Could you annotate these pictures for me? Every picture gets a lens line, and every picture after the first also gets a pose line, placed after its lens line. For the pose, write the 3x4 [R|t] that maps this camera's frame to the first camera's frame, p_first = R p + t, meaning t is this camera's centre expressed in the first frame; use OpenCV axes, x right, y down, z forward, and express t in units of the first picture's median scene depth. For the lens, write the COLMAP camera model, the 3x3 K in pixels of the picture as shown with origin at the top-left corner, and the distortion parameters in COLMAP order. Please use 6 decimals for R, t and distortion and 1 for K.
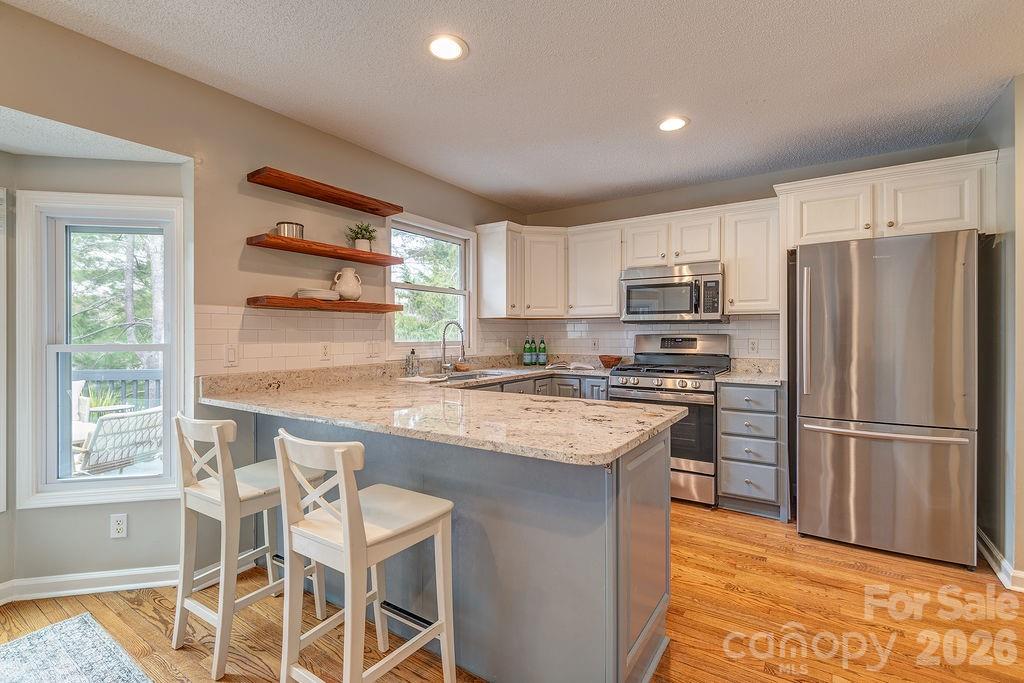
lens RADIAL K [[474.8, 0, 493.1], [0, 474.8, 342.4], [0, 0, 1]] dist [0.001216, -0.006746]
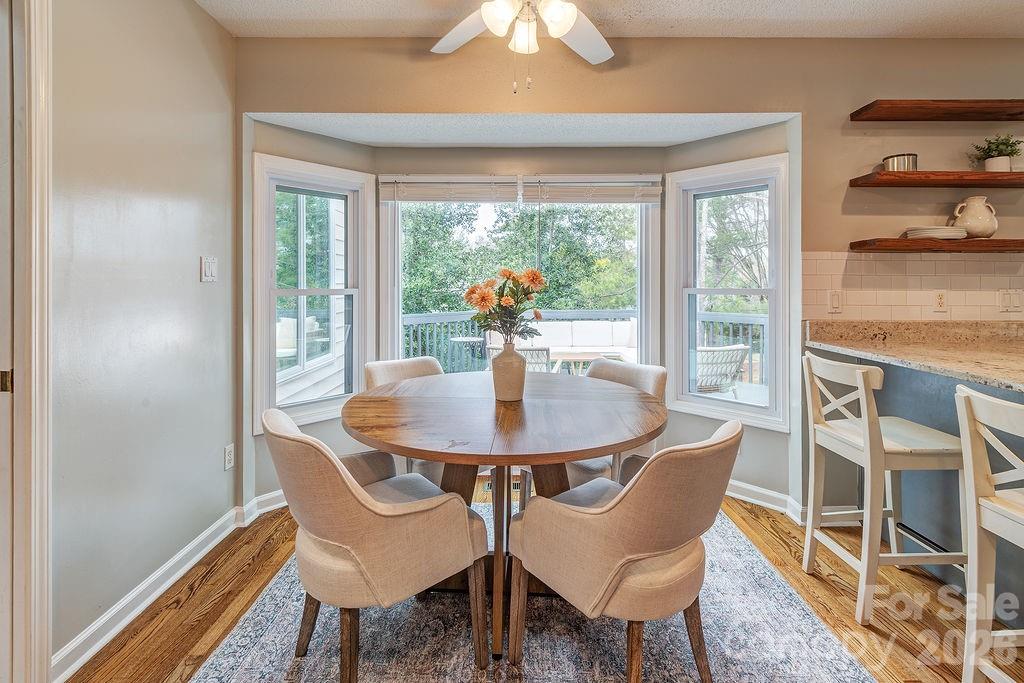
lens RADIAL K [[474.8, 0, 514.1], [0, 474.8, 282.3], [0, 0, 1]] dist [0.001216, -0.006746]
pose [[0.539929, 0.004252, -0.841700, -0.078559], [-0.018524, 0.999805, -0.006832, 0.006522], [0.841506, 0.019280, 0.539903, -0.088703]]
